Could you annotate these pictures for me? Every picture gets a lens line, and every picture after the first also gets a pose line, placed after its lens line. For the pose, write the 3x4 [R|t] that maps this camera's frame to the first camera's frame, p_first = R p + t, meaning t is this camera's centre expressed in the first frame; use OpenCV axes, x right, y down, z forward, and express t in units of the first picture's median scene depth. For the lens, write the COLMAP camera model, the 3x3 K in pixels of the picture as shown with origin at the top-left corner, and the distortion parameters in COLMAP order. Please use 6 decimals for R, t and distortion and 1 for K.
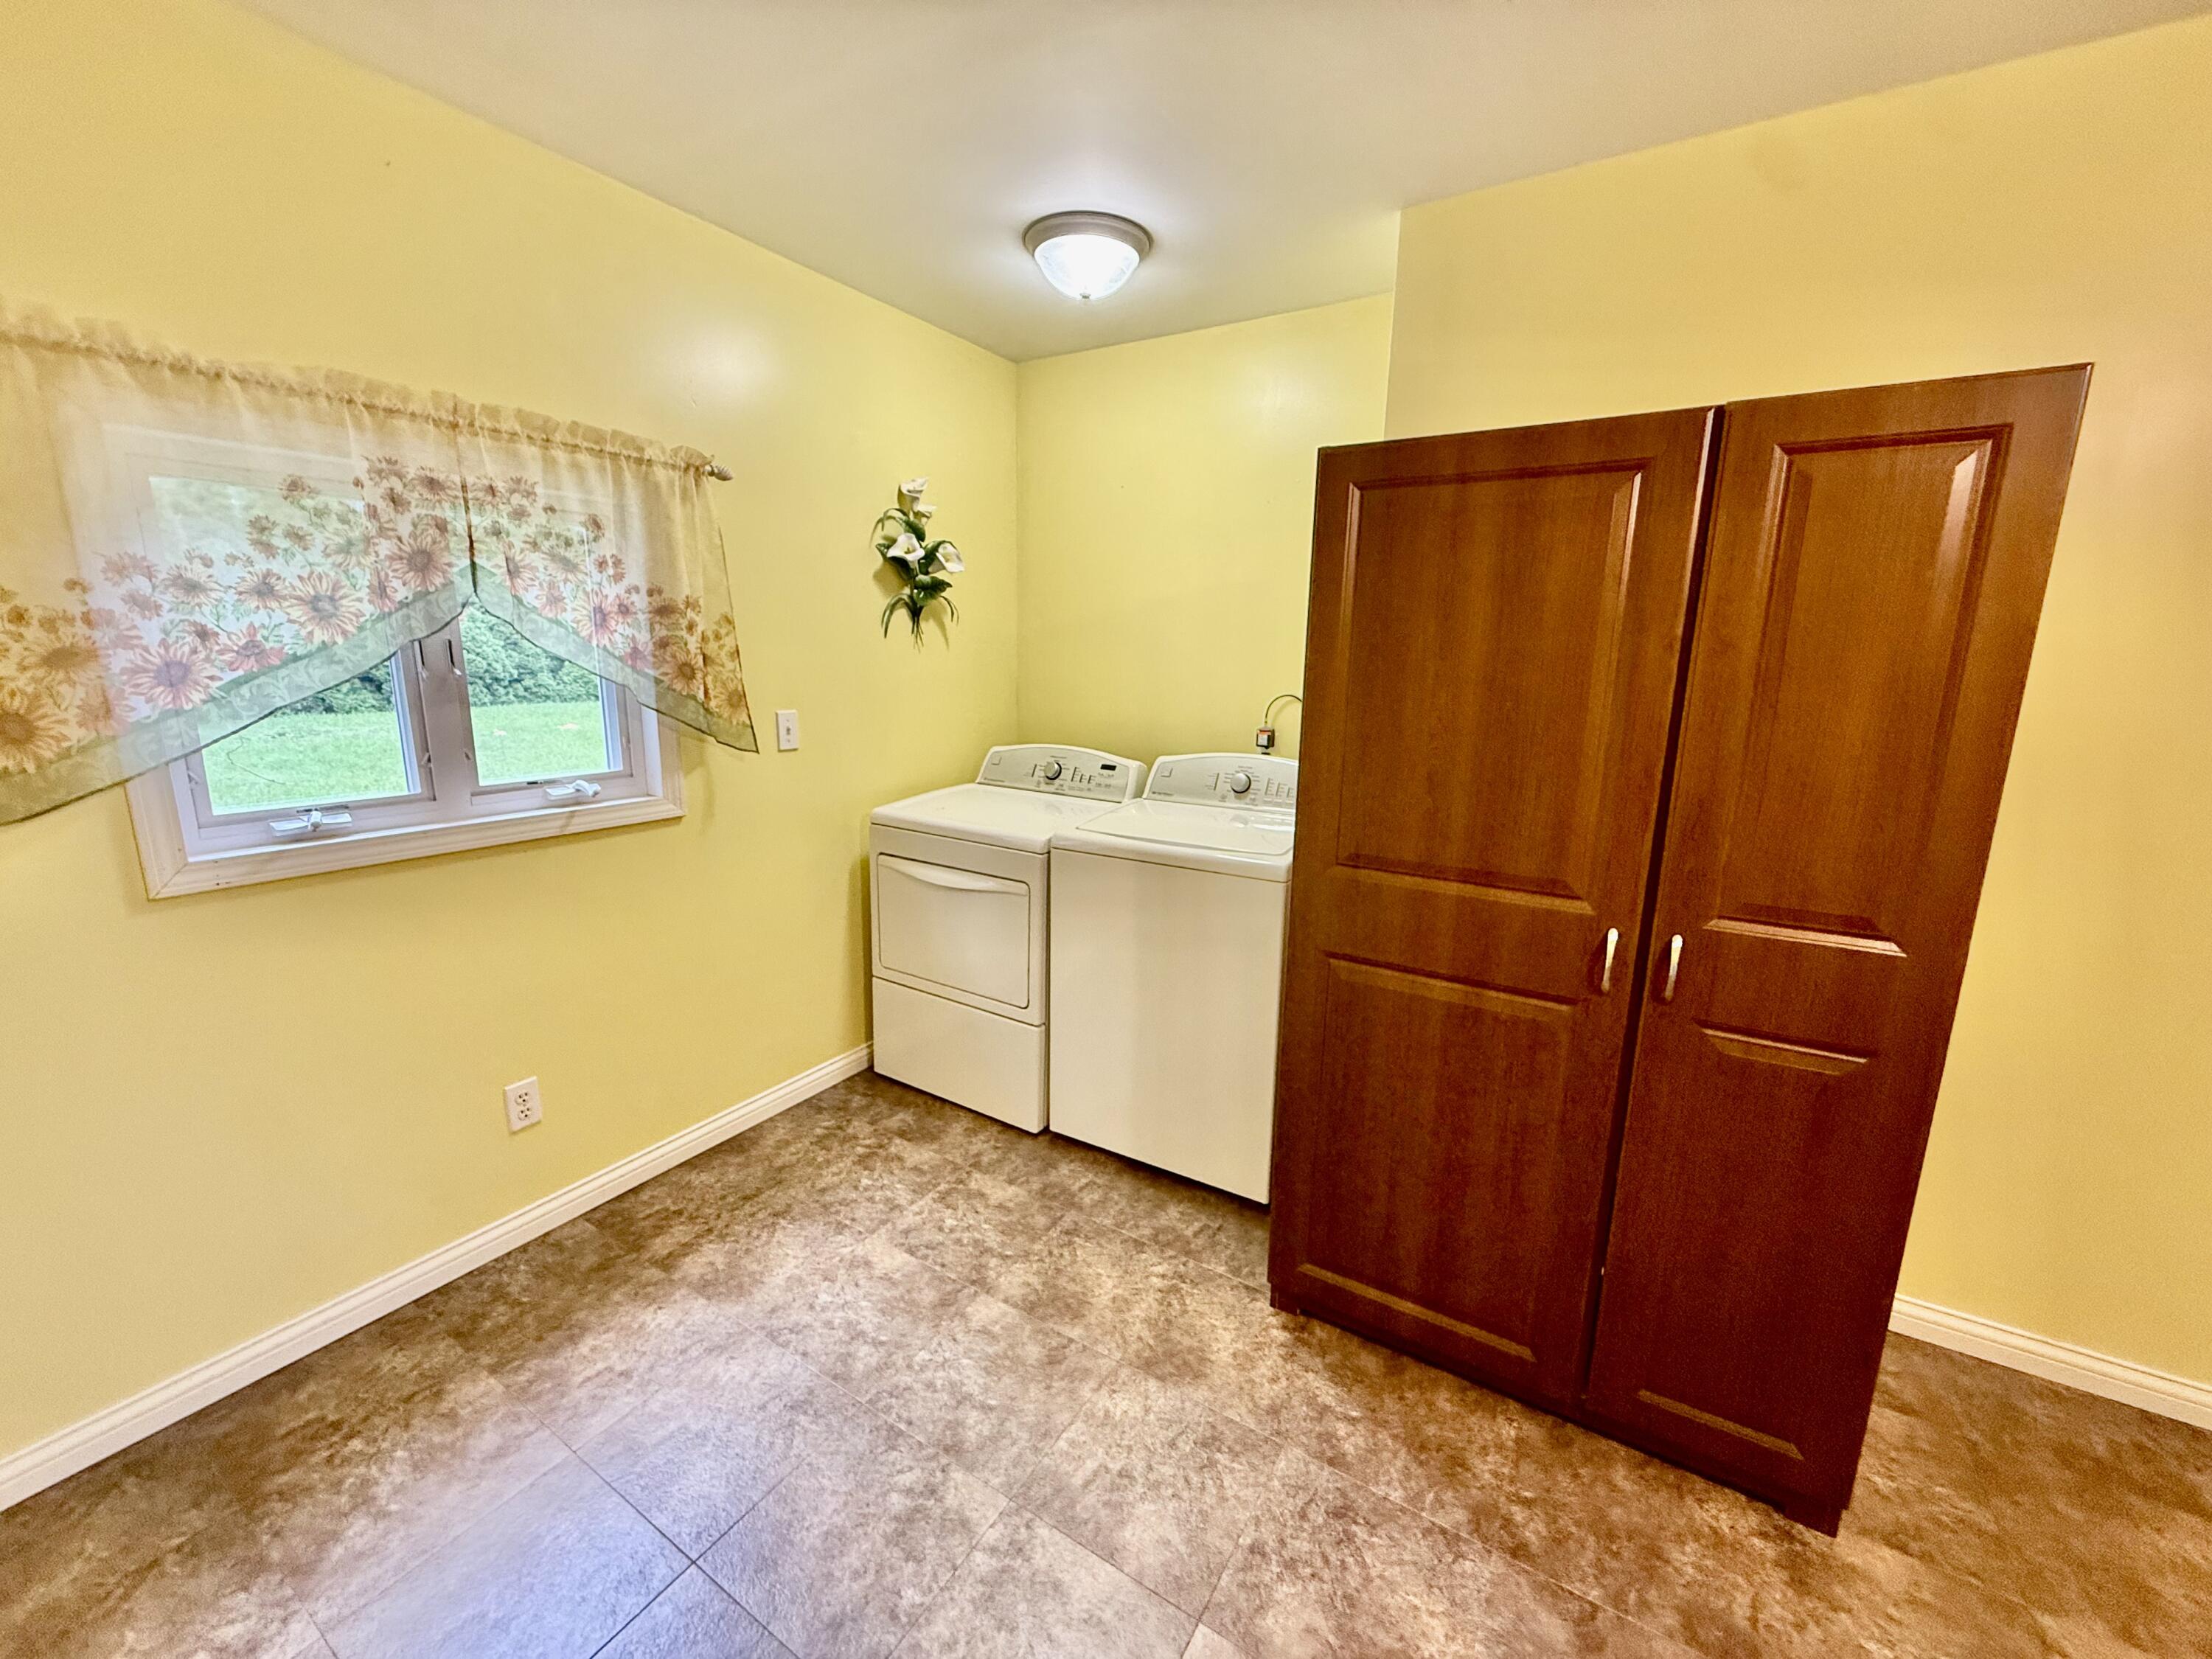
lens RADIAL K [[873.3, 0, 1106.0], [0, 873.3, 829.5], [0, 0, 1]] dist [-0.002040, -0.000530]
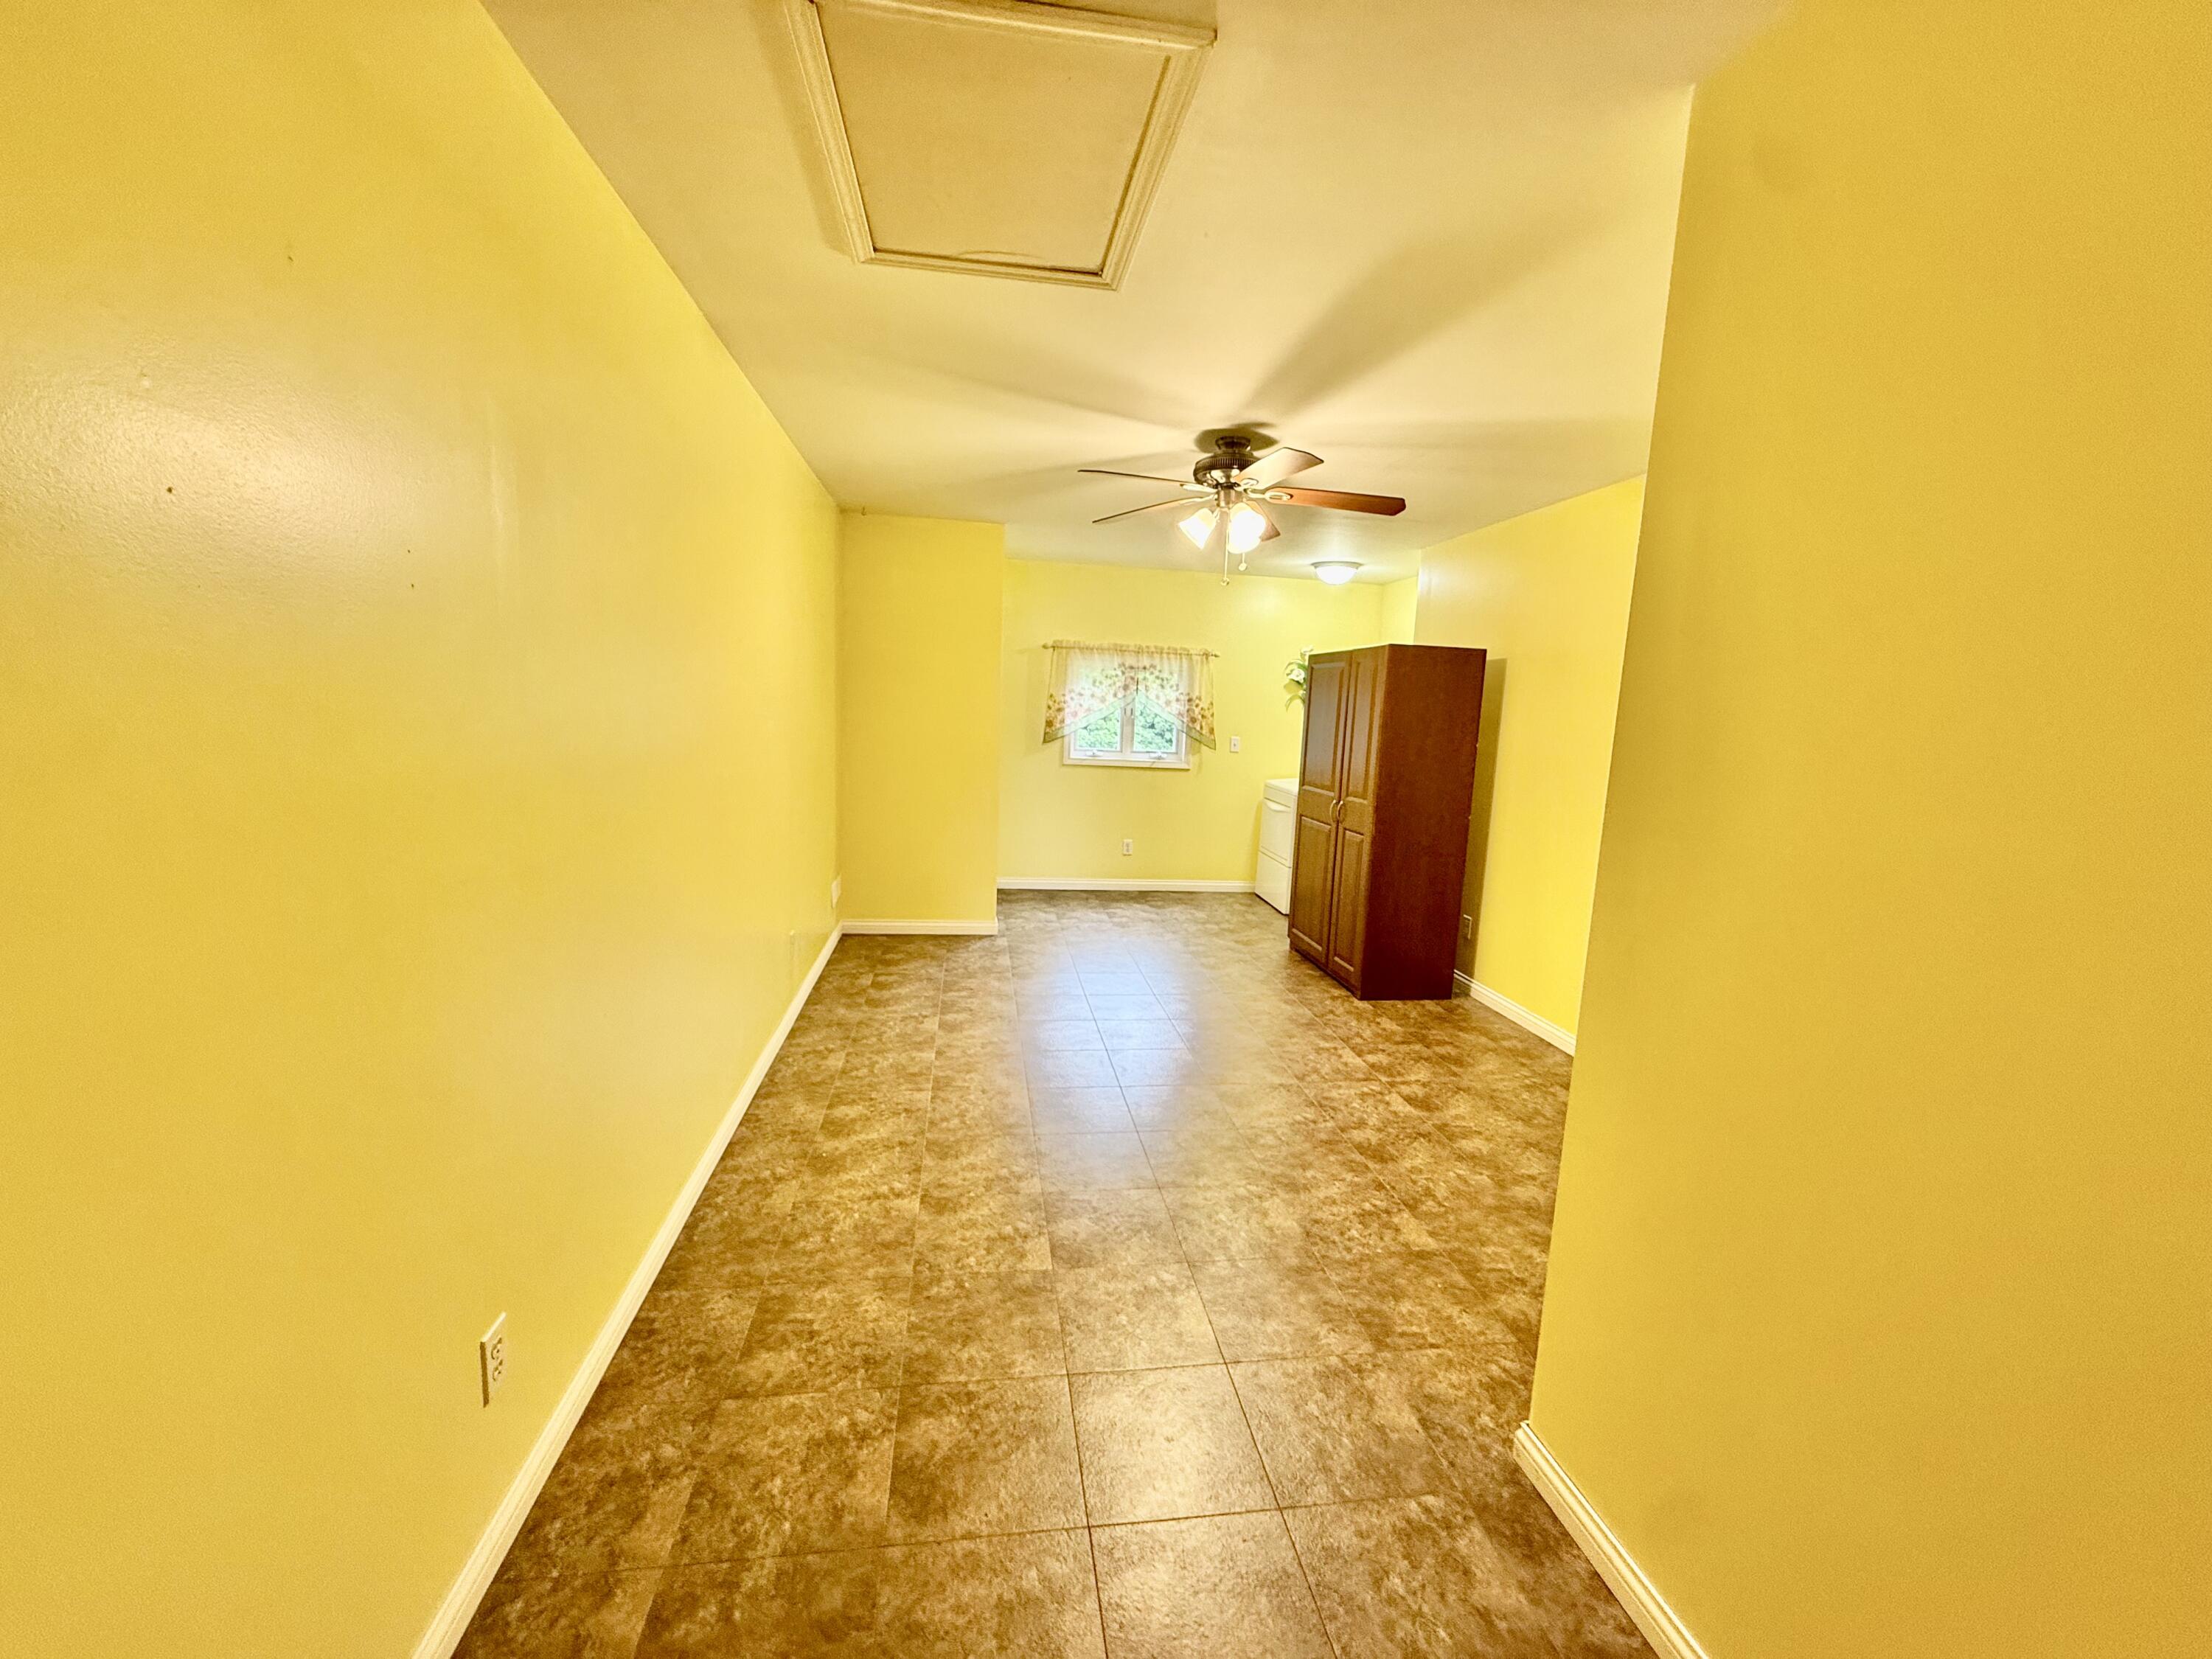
lens RADIAL K [[873.3, 0, 1106.0], [0, 873.3, 829.5], [0, 0, 1]] dist [-0.002040, -0.000530]
pose [[0.664208, 0.129064, -0.736323, 1.965834], [-0.188091, 0.982149, 0.002484, 0.295562], [0.723499, 0.136846, 0.676626, -1.496471]]
